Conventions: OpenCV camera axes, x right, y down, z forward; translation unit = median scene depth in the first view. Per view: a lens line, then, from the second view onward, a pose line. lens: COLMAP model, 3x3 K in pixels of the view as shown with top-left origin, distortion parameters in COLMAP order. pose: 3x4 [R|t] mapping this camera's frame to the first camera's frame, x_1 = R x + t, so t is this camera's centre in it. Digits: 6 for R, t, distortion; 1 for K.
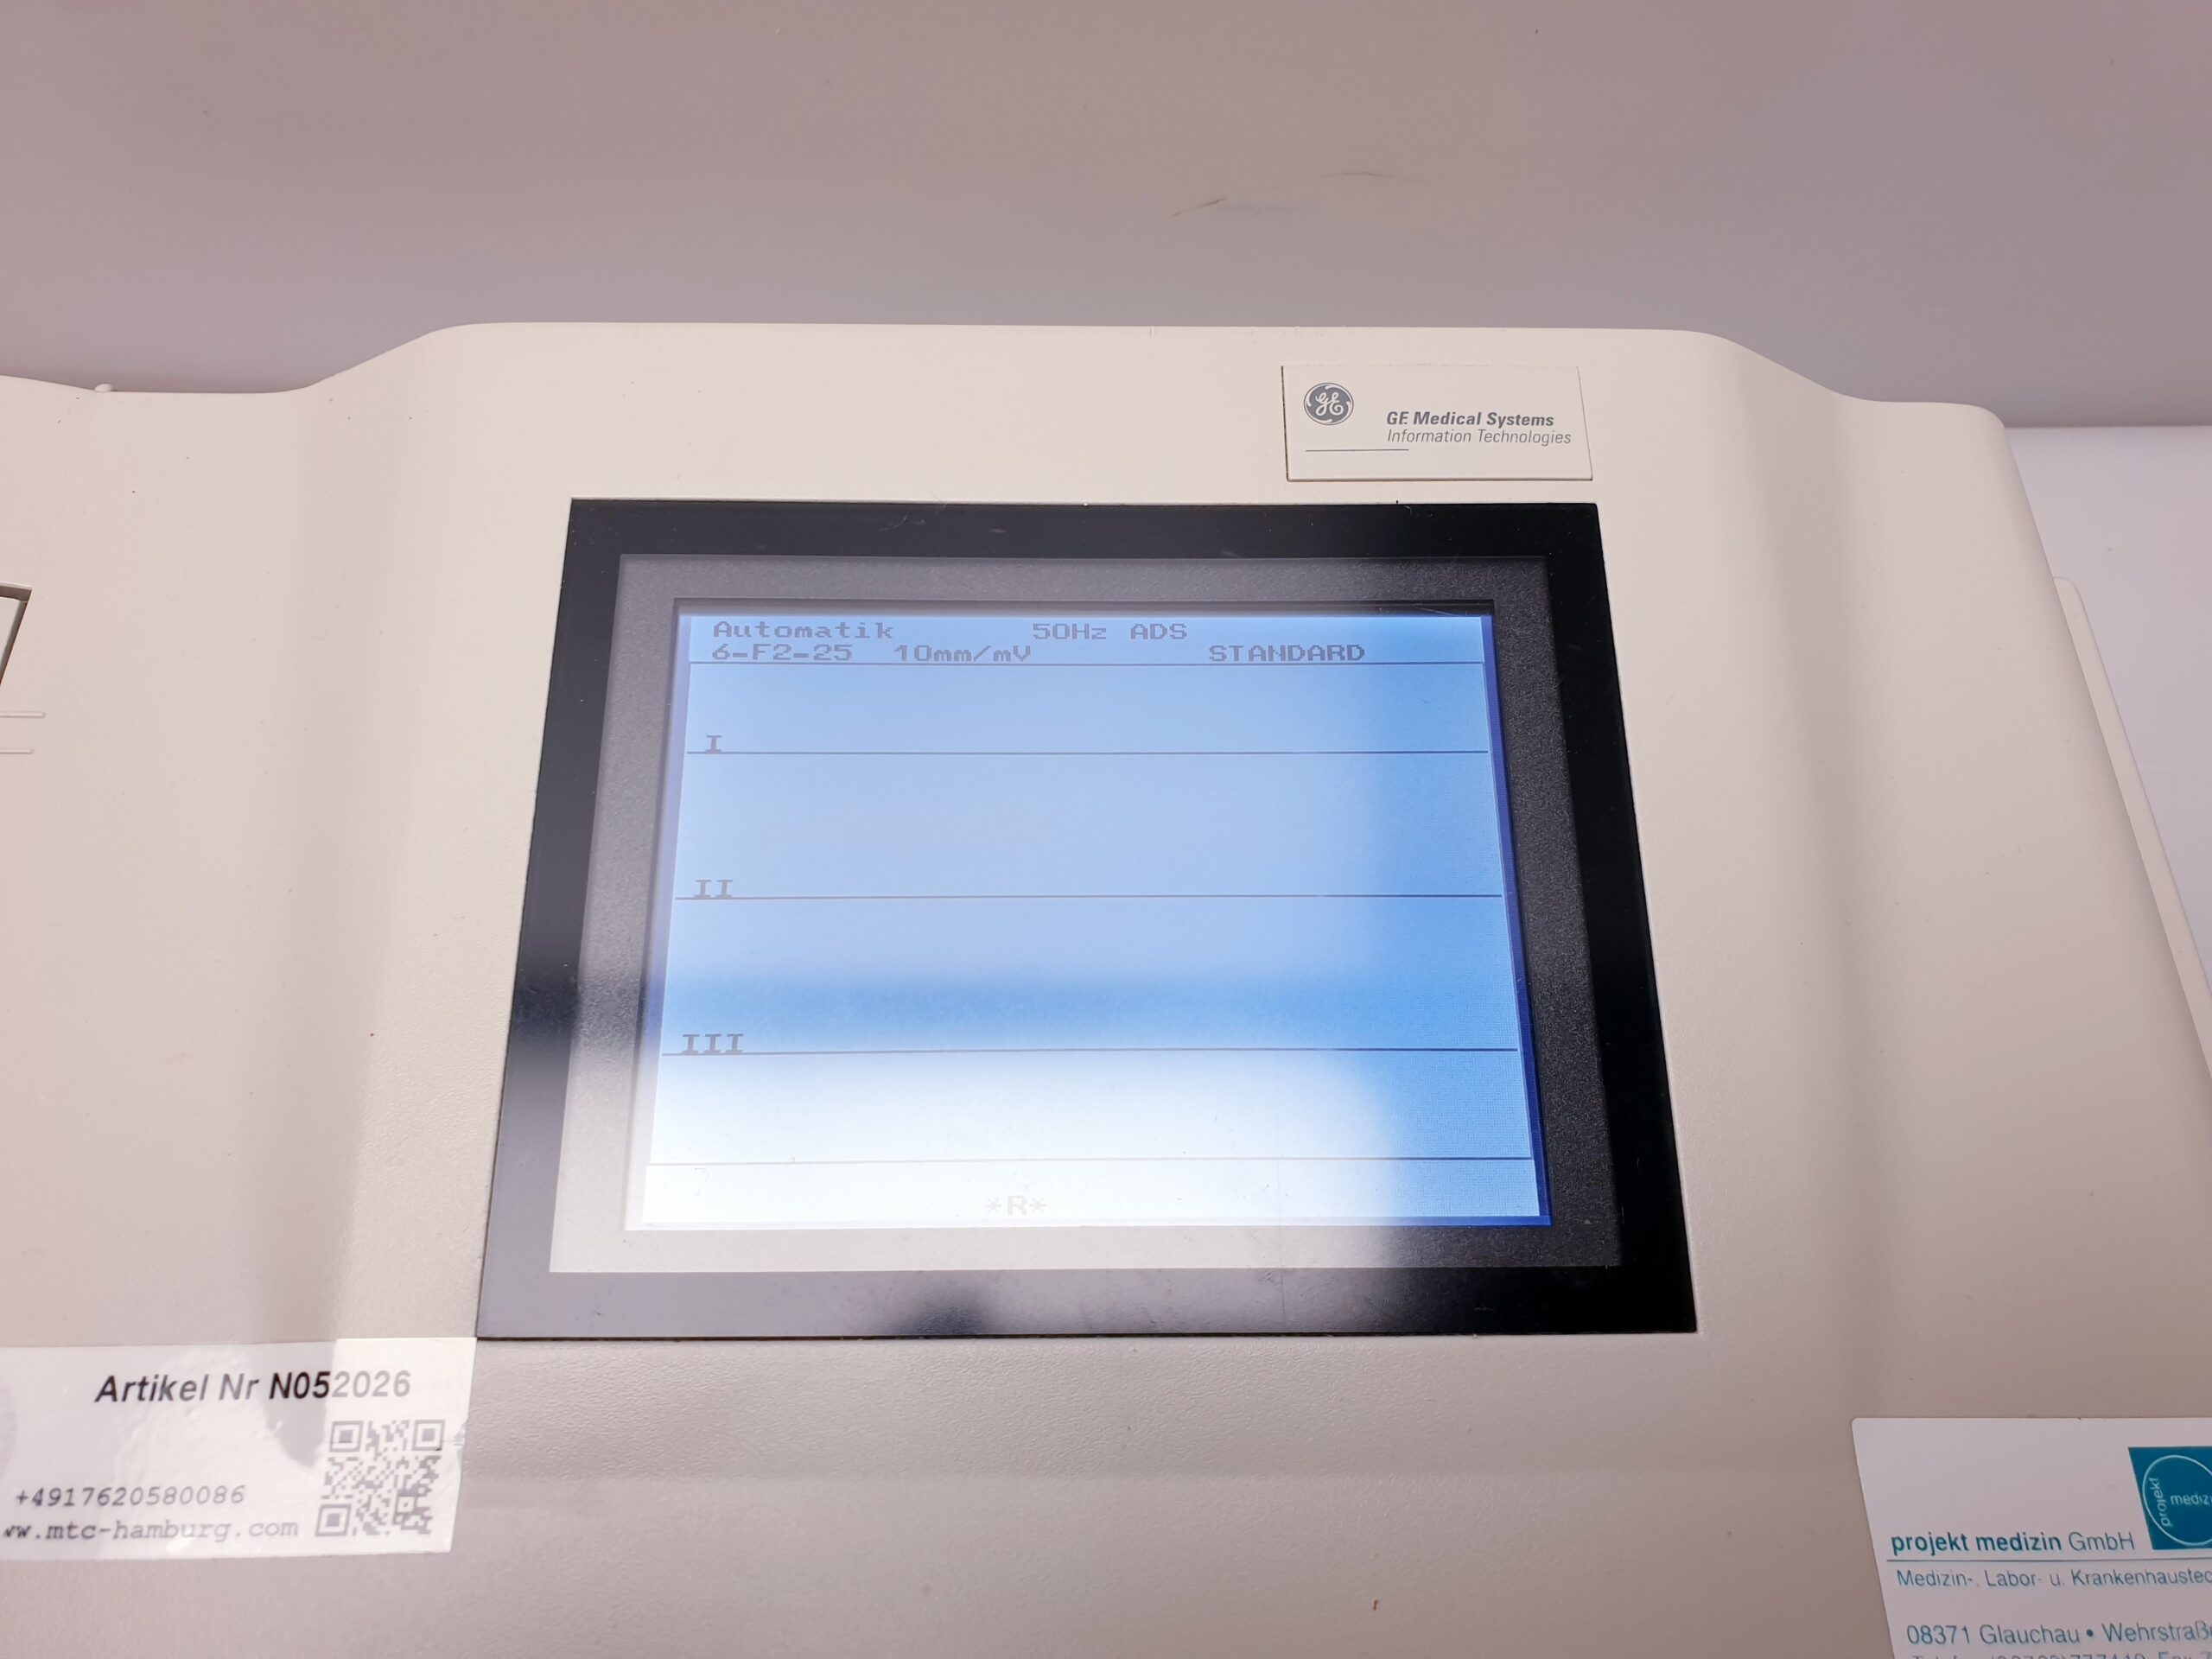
lens RADIAL K [[1749.2, 0, 1118.7], [0, 1749.2, 832.6], [0, 0, 1]] dist [0.024271, -0.056359]
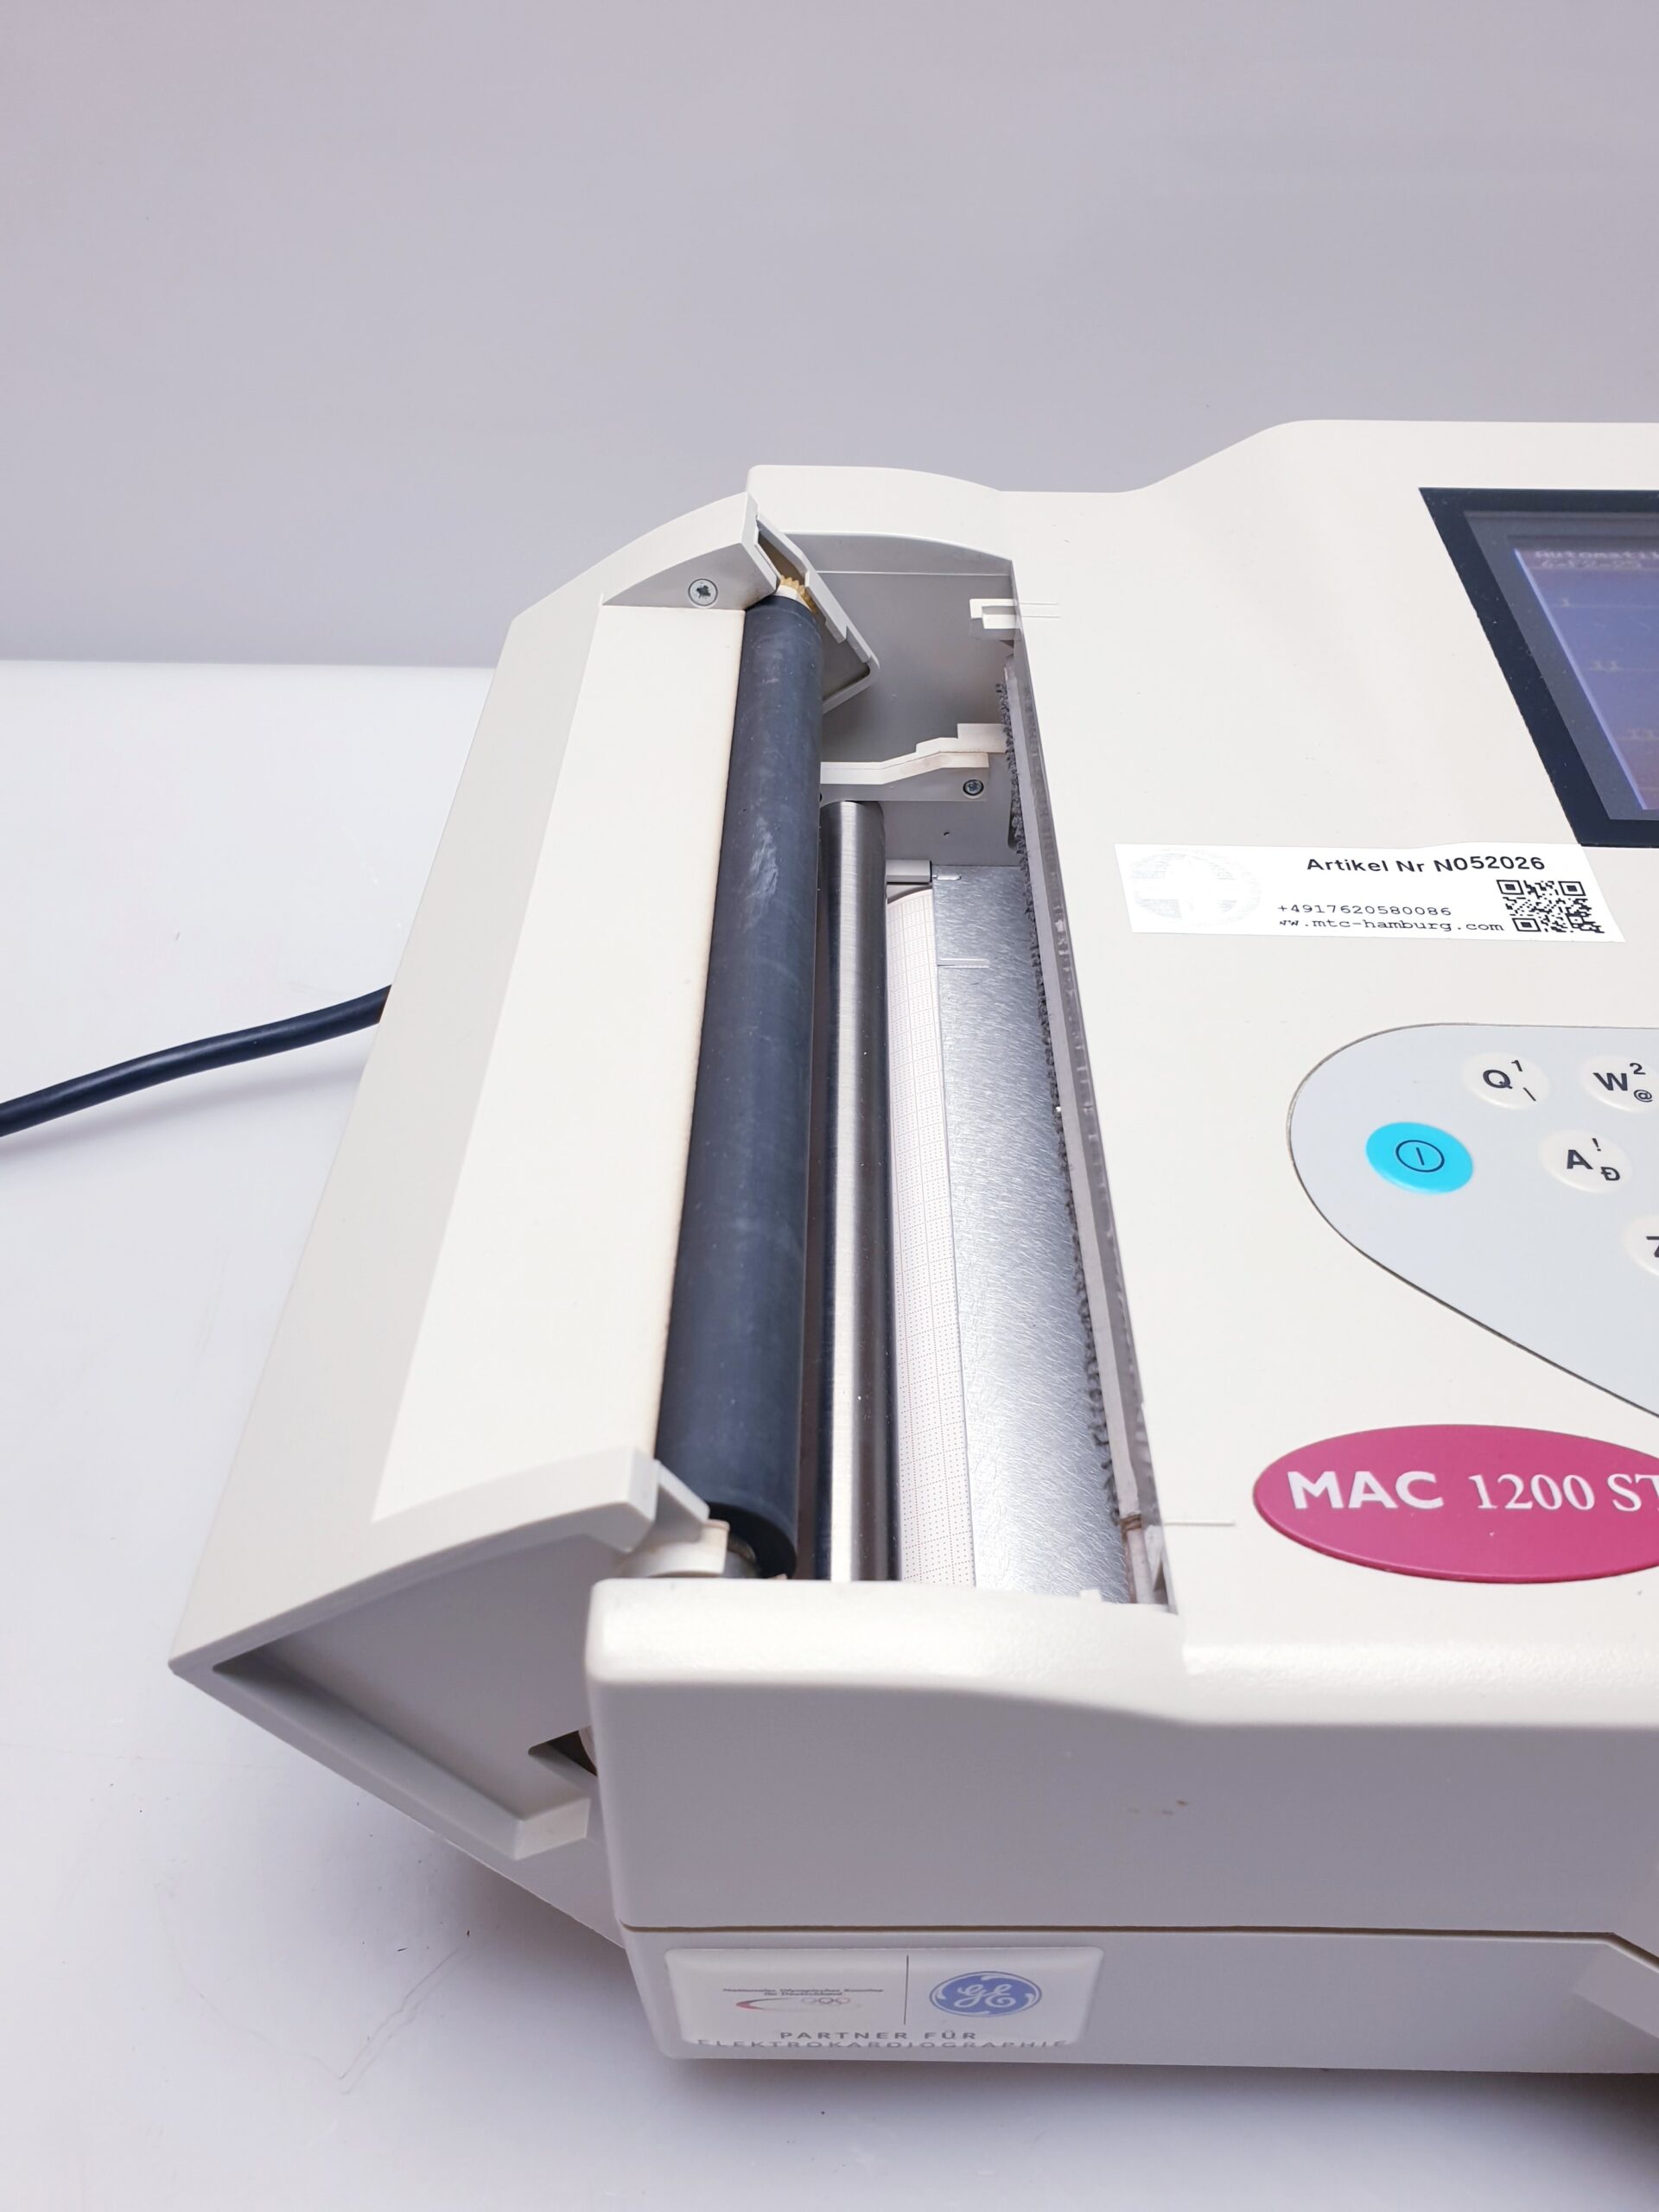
lens RADIAL K [[1749.2, 0, 831.1], [0, 1749.2, 1113.0], [0, 0, 1]] dist [0.024271, -0.056359]
pose [[0.999383, -0.005710, -0.034655, -0.852598], [-0.007561, 0.928582, -0.371050, 0.935420], [0.034299, 0.371083, 0.927966, -0.157422]]
